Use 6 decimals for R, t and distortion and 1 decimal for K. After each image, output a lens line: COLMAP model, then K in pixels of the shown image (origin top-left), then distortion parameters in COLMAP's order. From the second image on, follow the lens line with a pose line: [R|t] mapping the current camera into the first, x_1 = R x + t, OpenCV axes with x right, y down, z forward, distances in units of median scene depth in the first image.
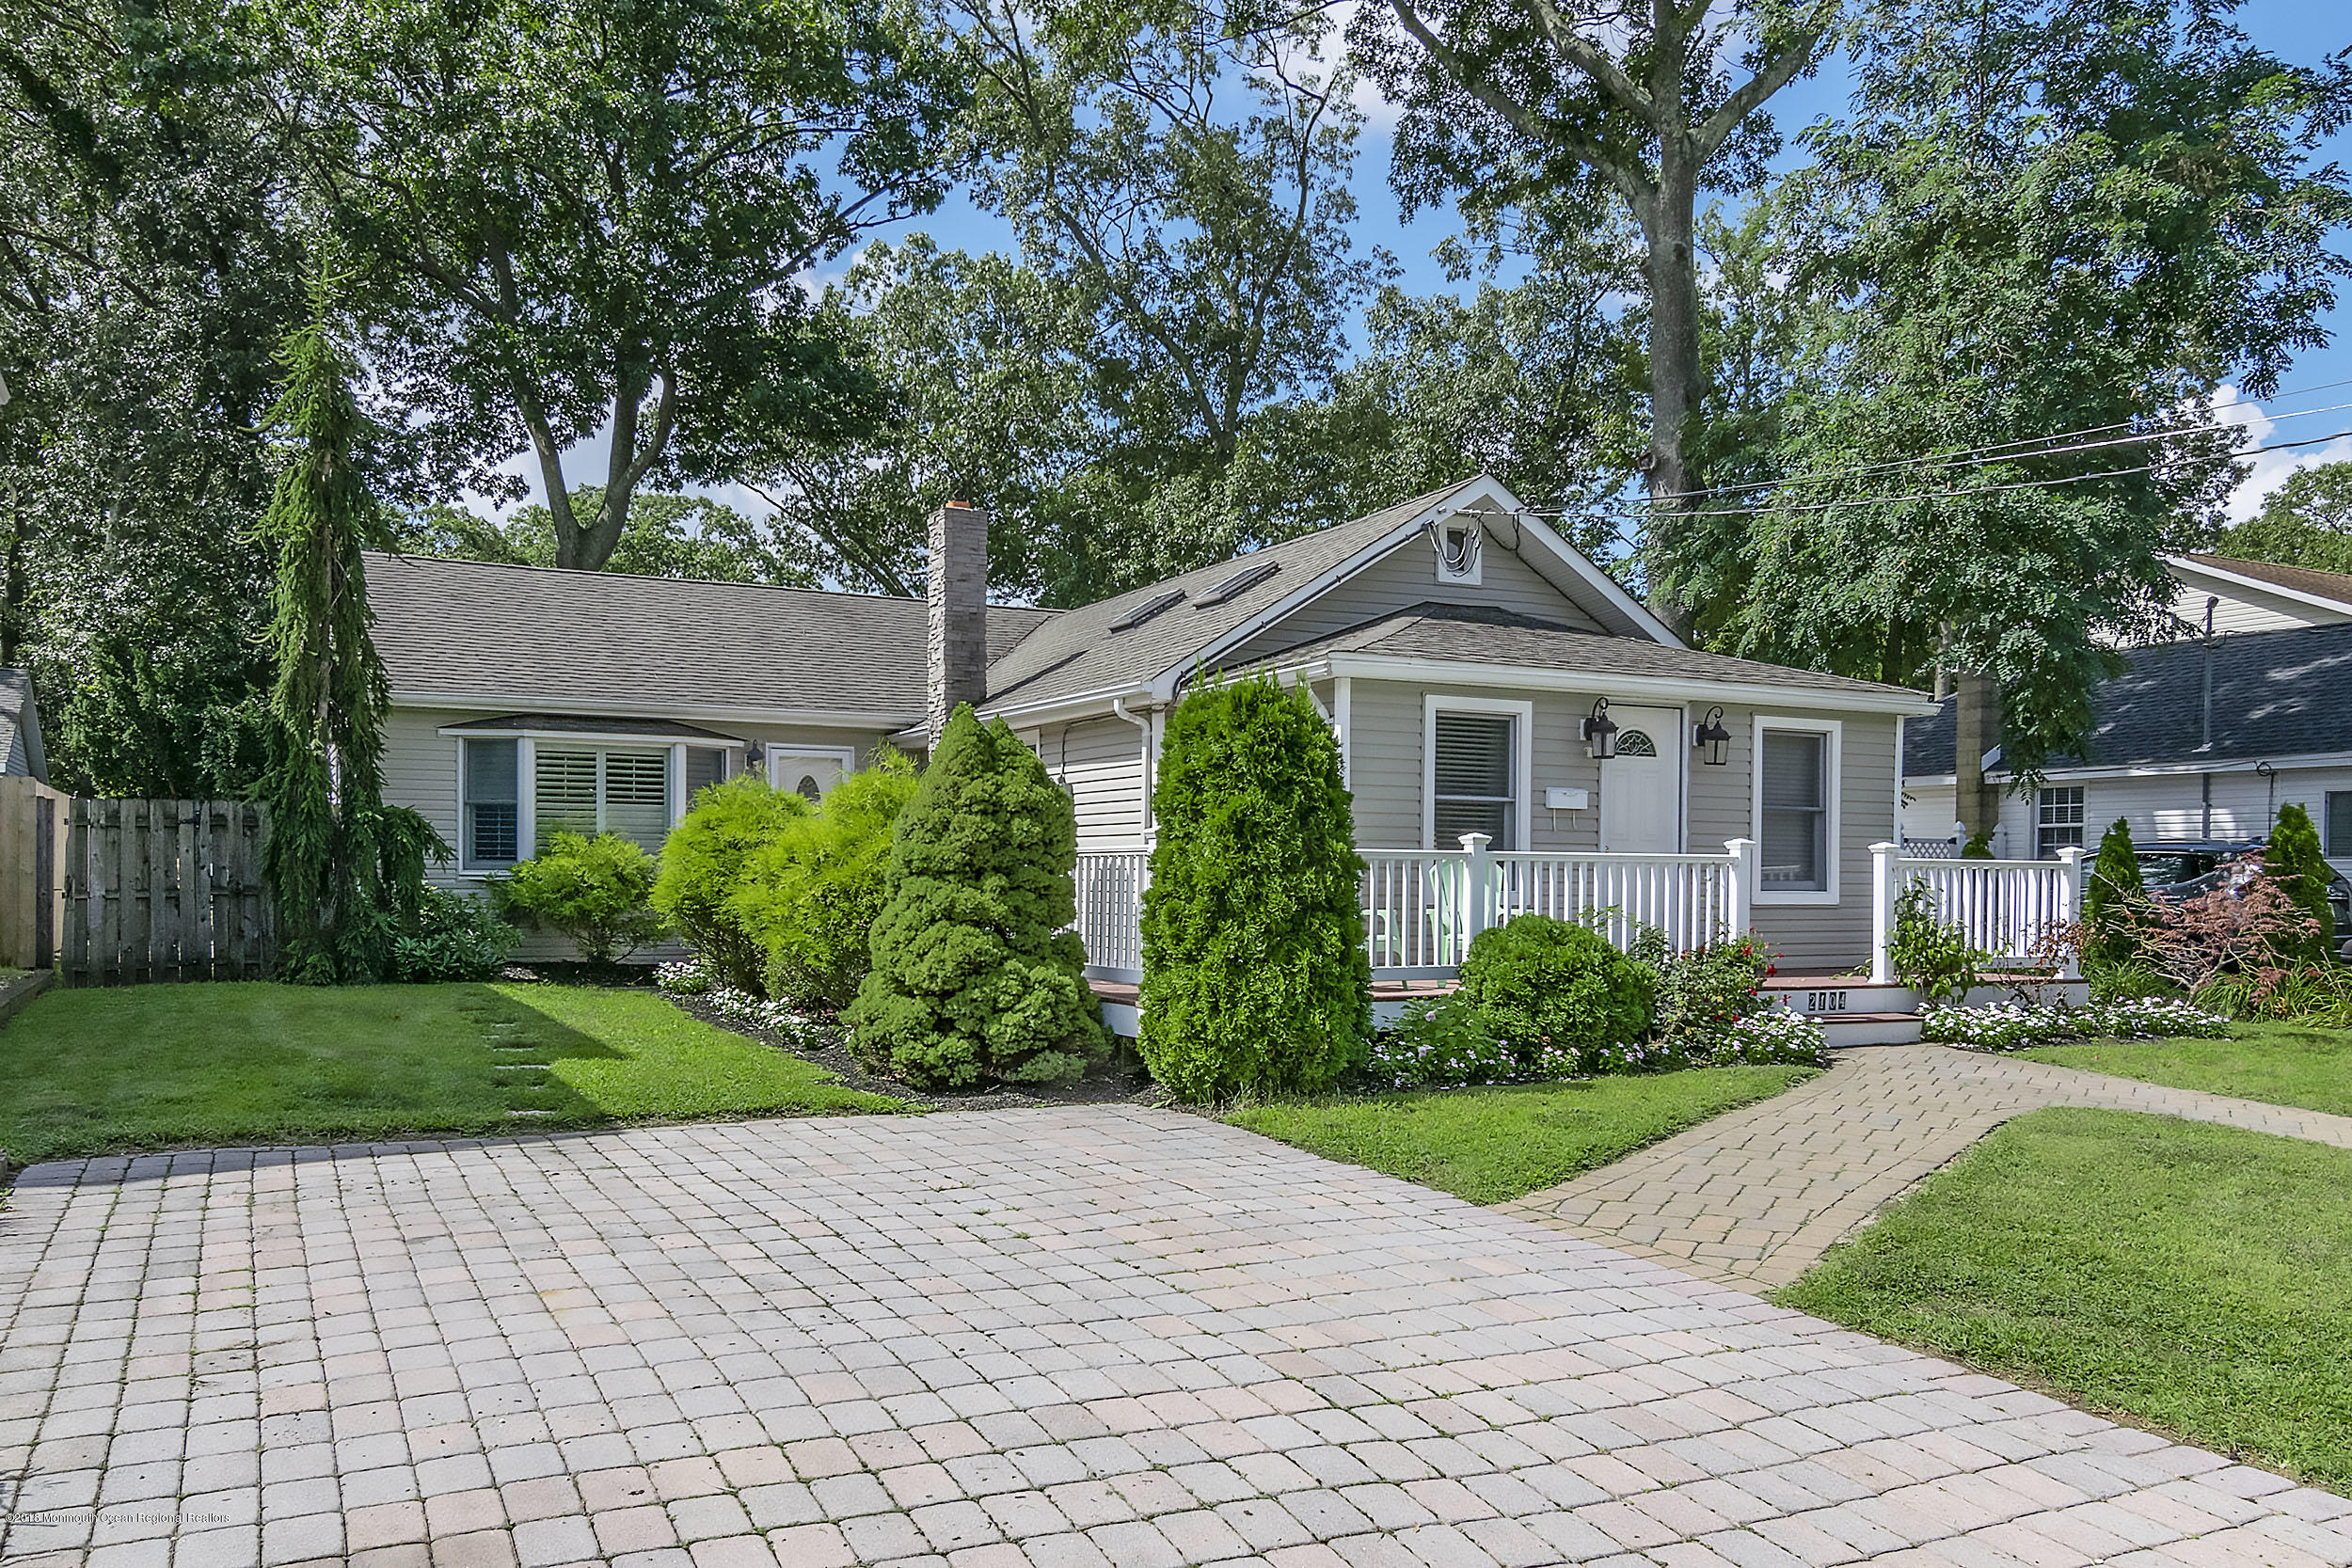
lens RADIAL K [[1186.9, 0, 1176.0], [0, 1186.9, 784.0], [0, 0, 1]] dist [0.000497, -0.000576]
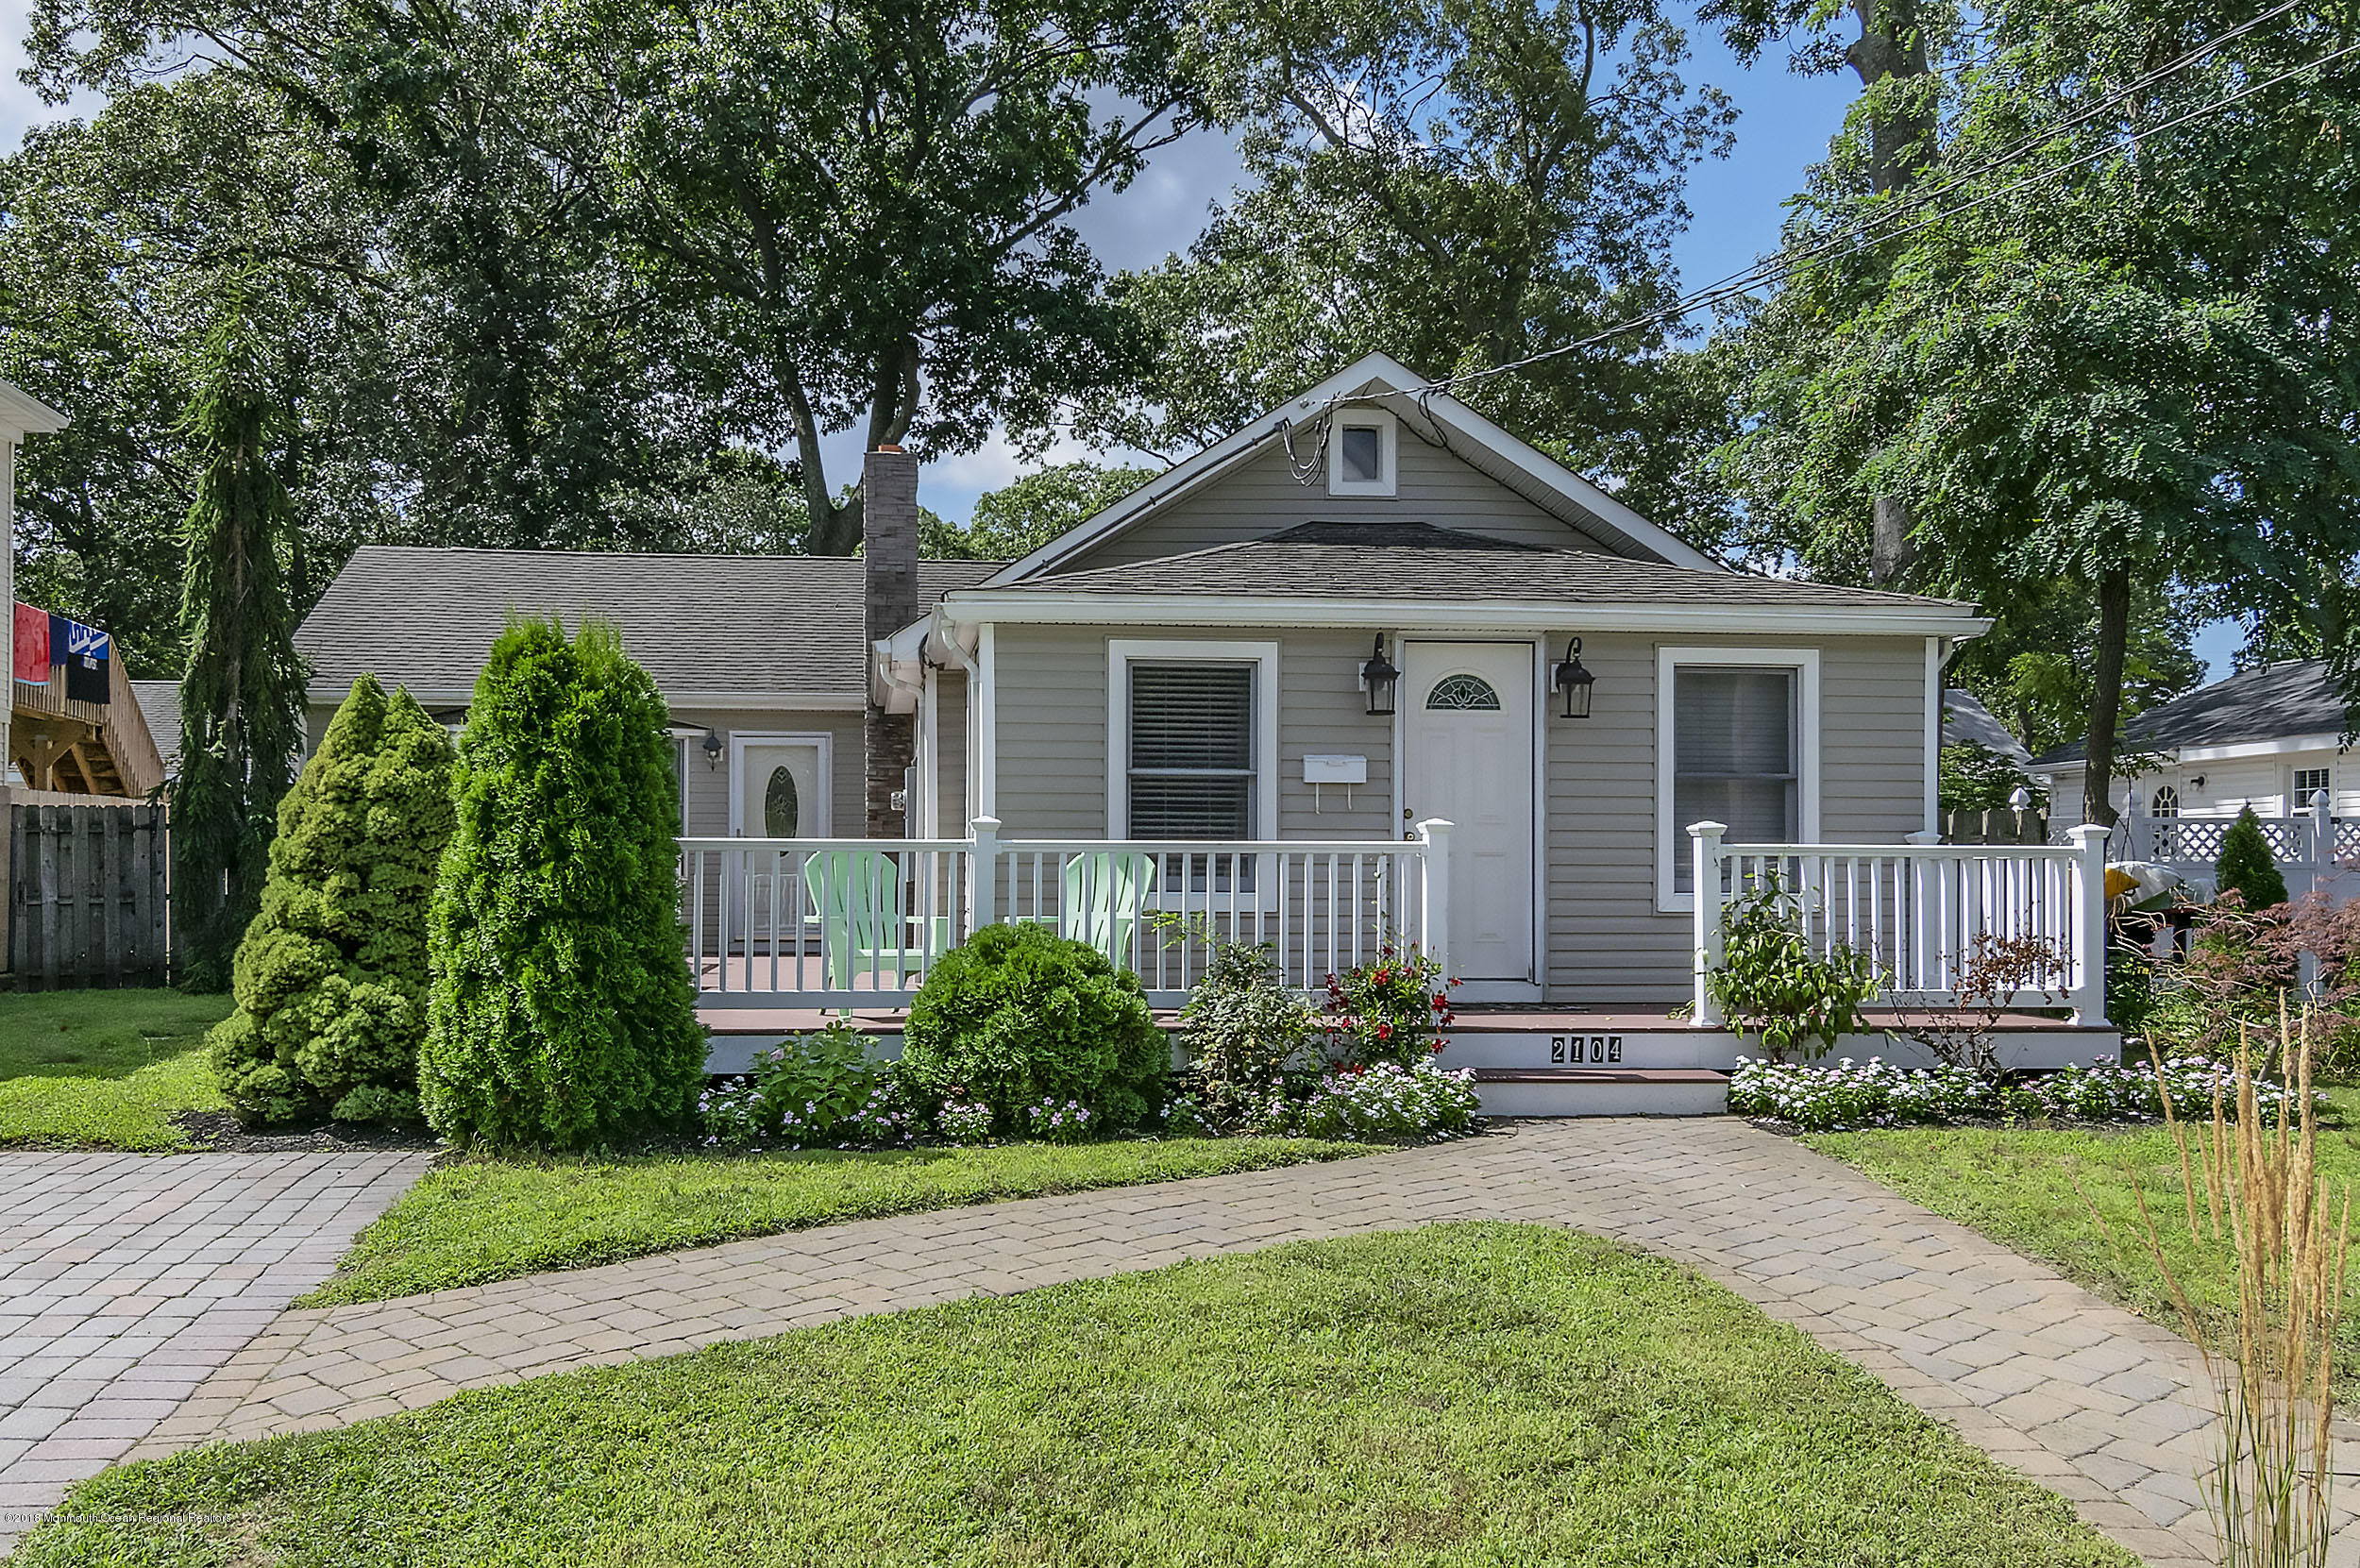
lens RADIAL K [[1391.1, 0, 1223.3], [0, 1391.1, 738.1], [0, 0, 1]] dist [0.003002, 0.000082]
pose [[0.967292, -0.029804, -0.251908, 0.488831], [0.023722, 0.999350, -0.027148, 0.014866], [0.252553, 0.020284, 0.967370, 0.134033]]
